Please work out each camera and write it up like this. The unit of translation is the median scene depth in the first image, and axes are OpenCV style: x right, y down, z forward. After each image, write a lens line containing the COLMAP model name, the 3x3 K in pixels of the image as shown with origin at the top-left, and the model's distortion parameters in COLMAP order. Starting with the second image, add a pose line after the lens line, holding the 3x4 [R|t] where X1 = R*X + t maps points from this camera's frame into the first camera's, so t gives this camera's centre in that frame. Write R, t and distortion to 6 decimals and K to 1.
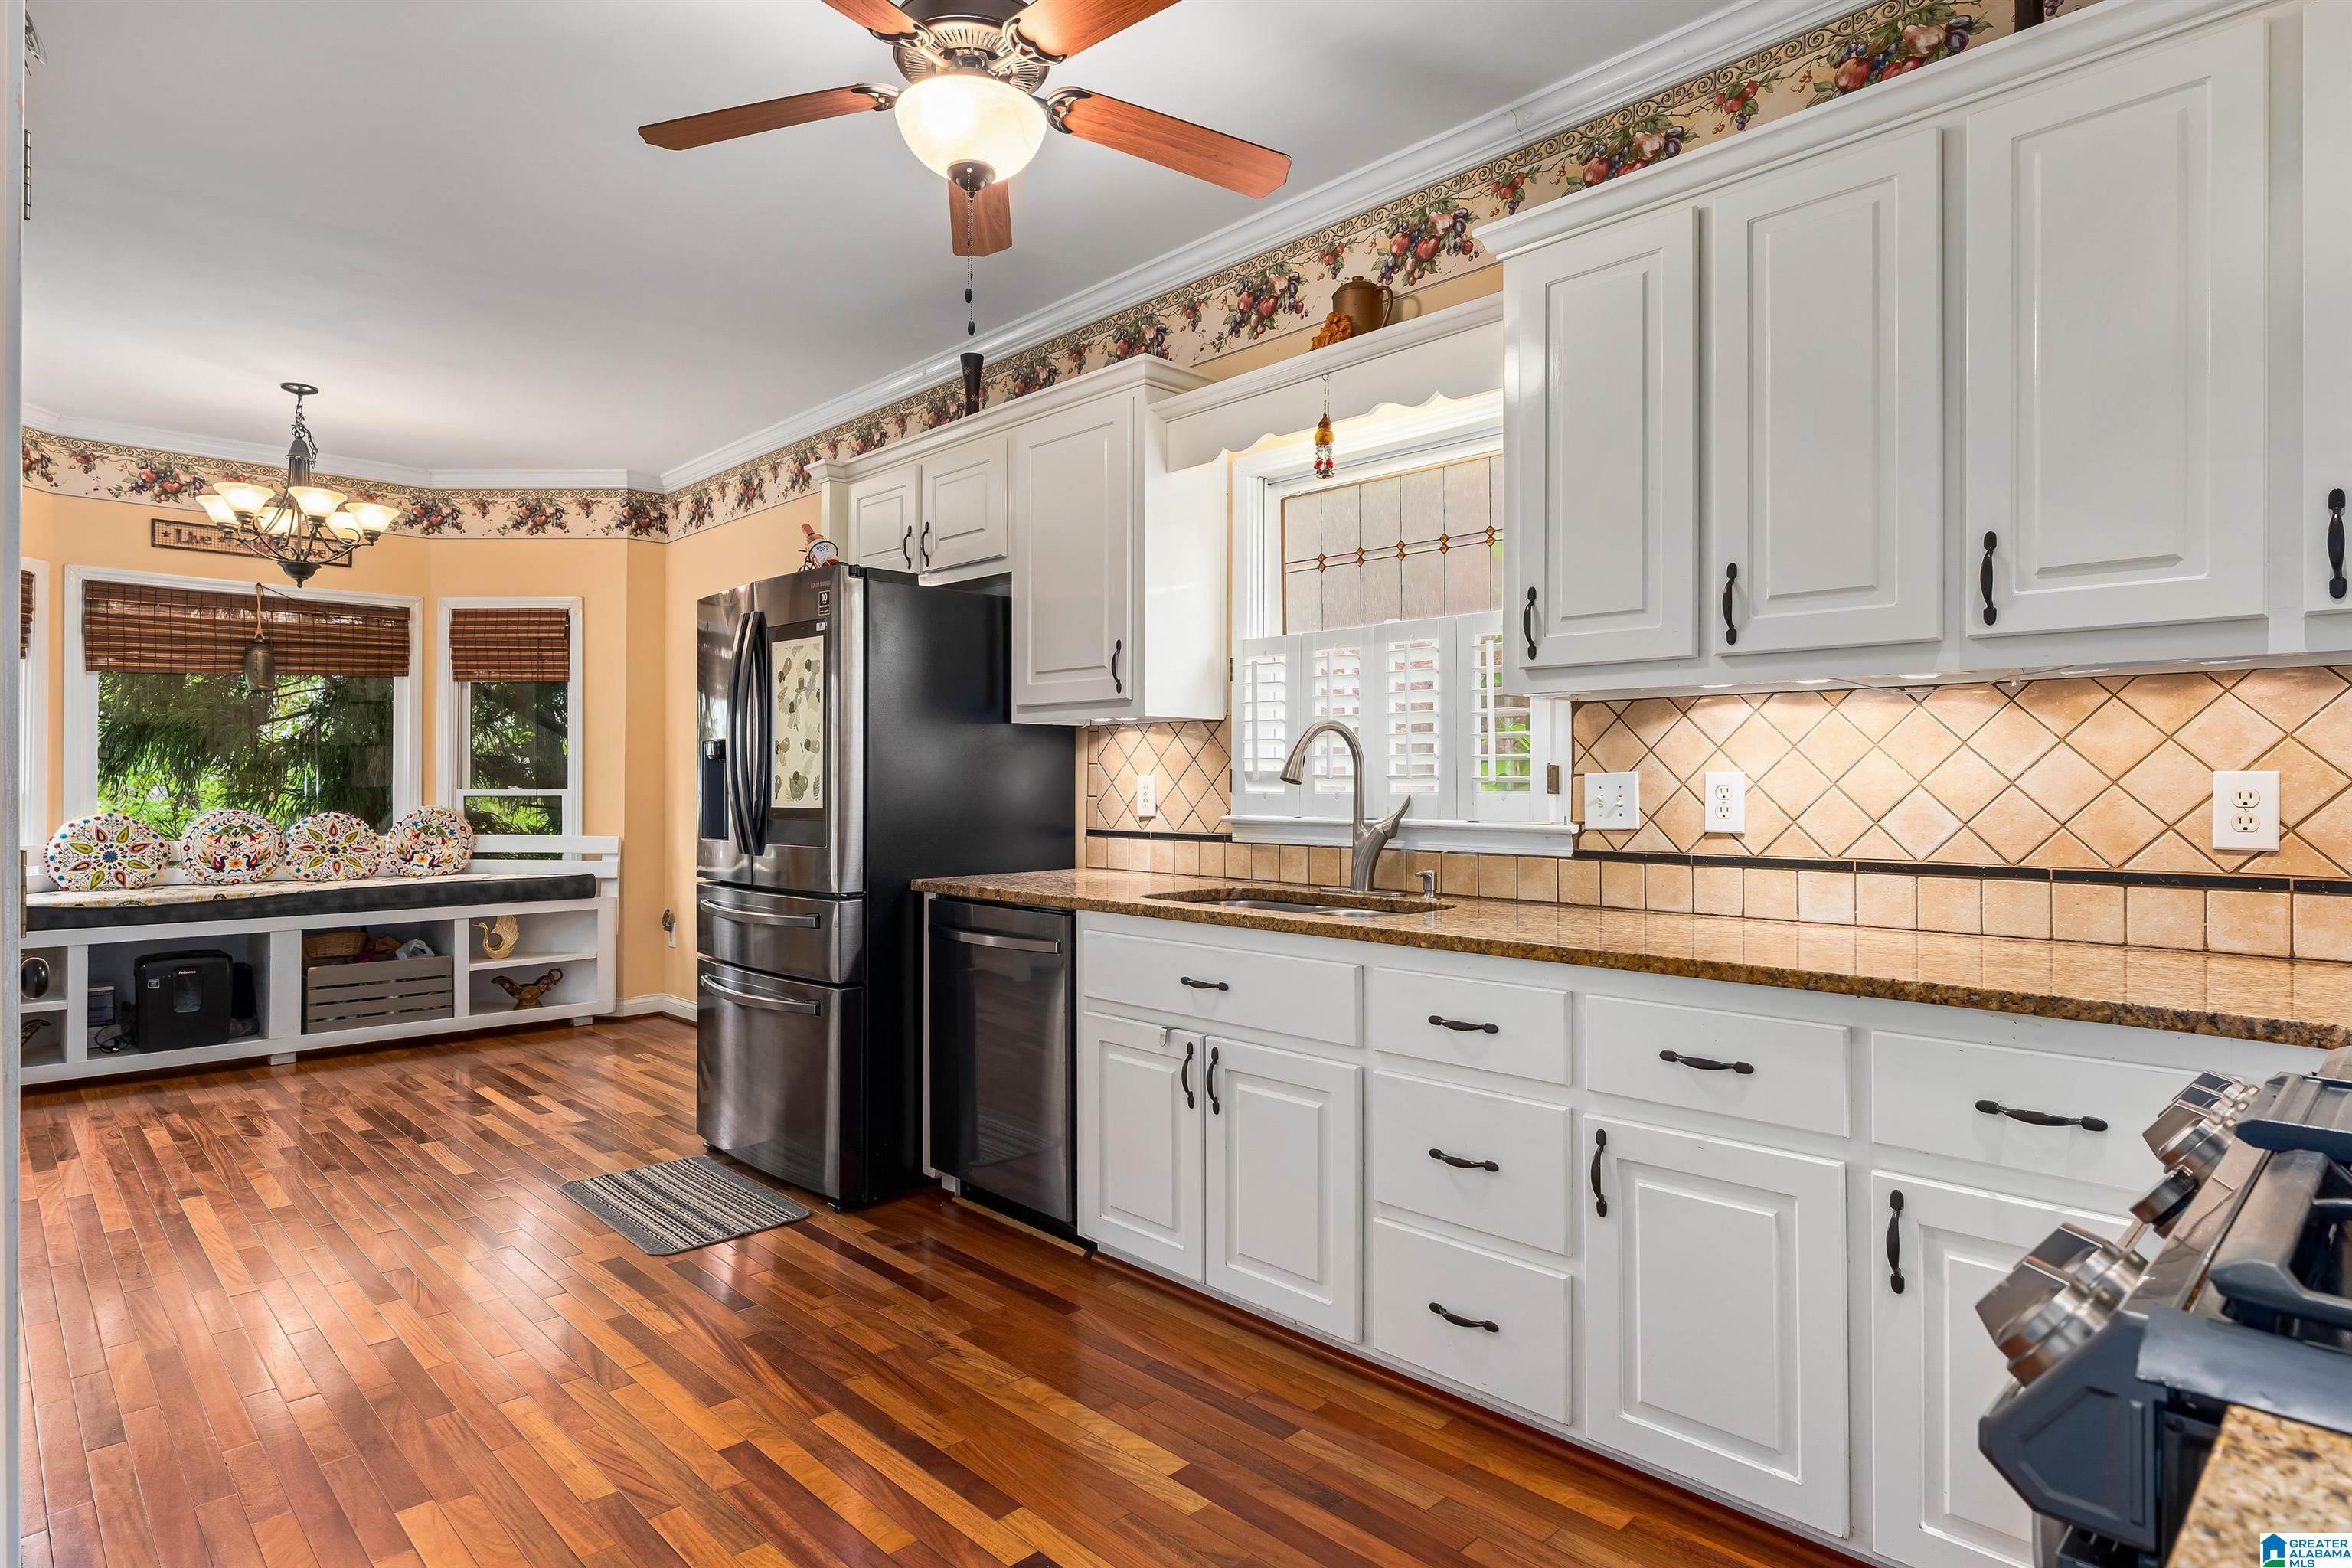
lens RADIAL K [[1266.2, 0, 1173.2], [0, 1266.2, 776.3], [0, 0, 1]] dist [-0.002606, -0.000362]
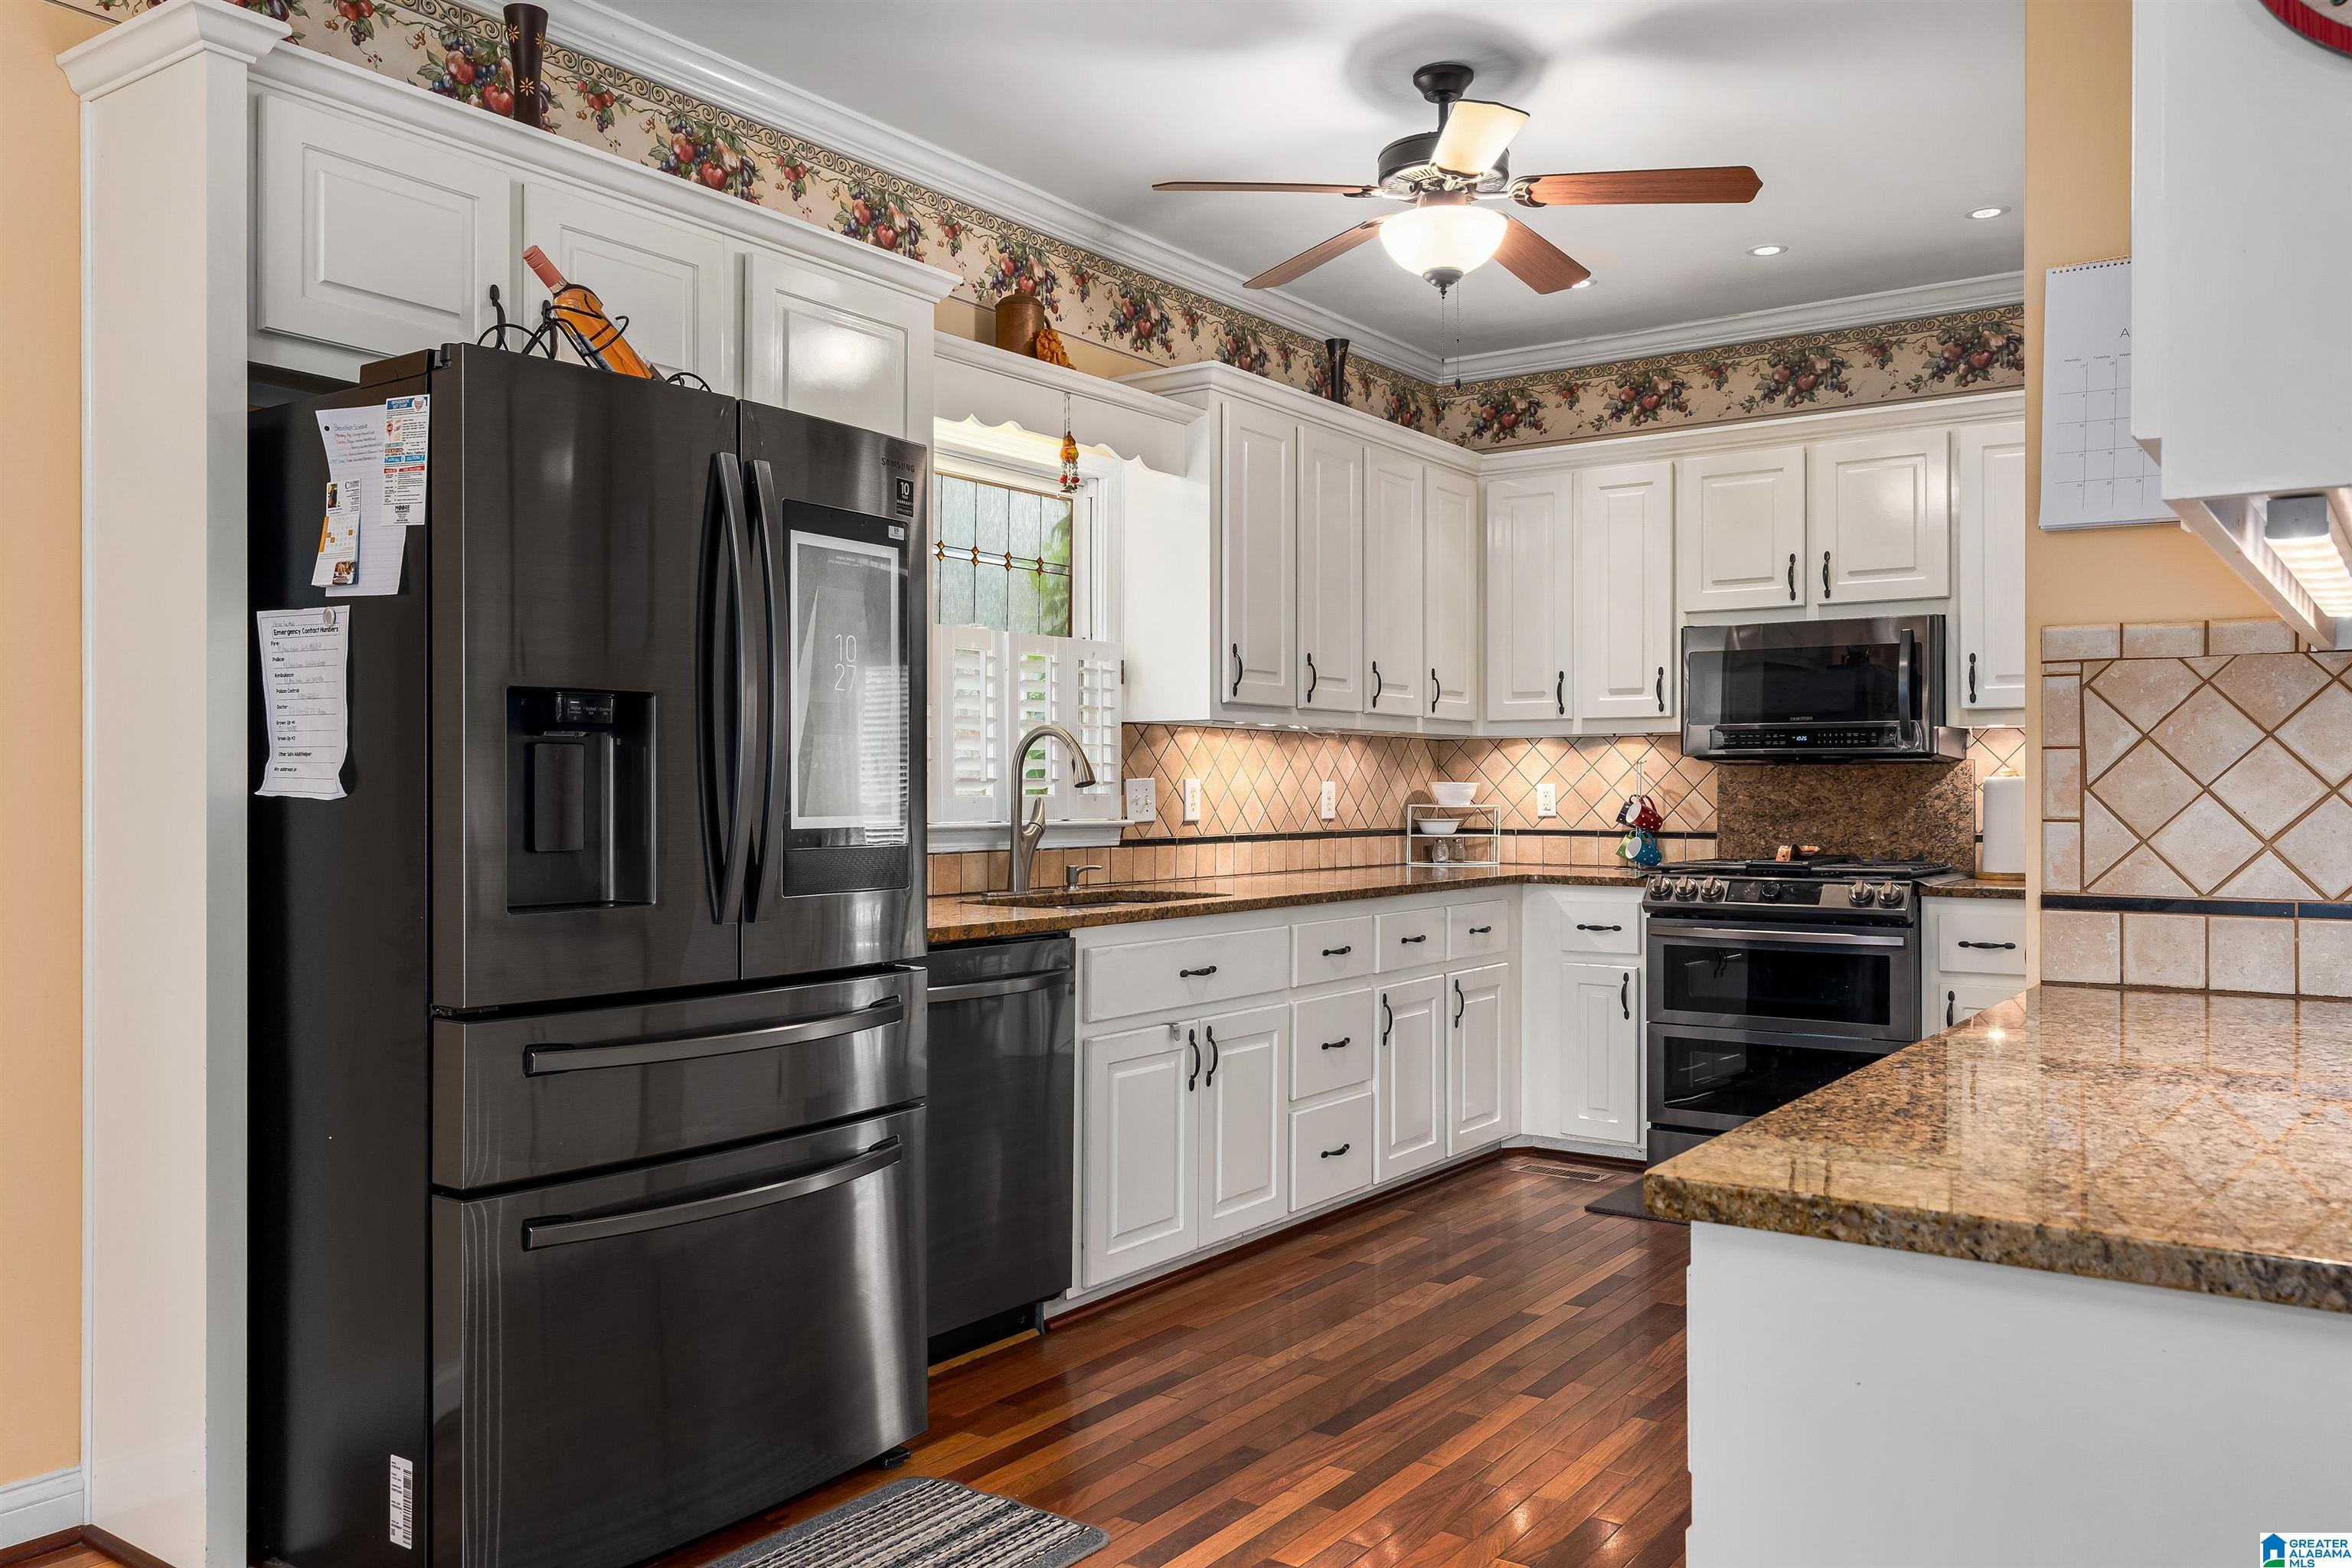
lens RADIAL K [[1822.8, 0, 1174.5], [0, 1822.8, 792.3], [0, 0, 1]] dist [0.012169, 0.001292]
pose [[-0.192401, -0.001984, 0.981314, -1.513211], [-0.005703, 0.999983, 0.000904, 0.008857], [-0.981300, -0.005423, -0.192409, 1.330062]]
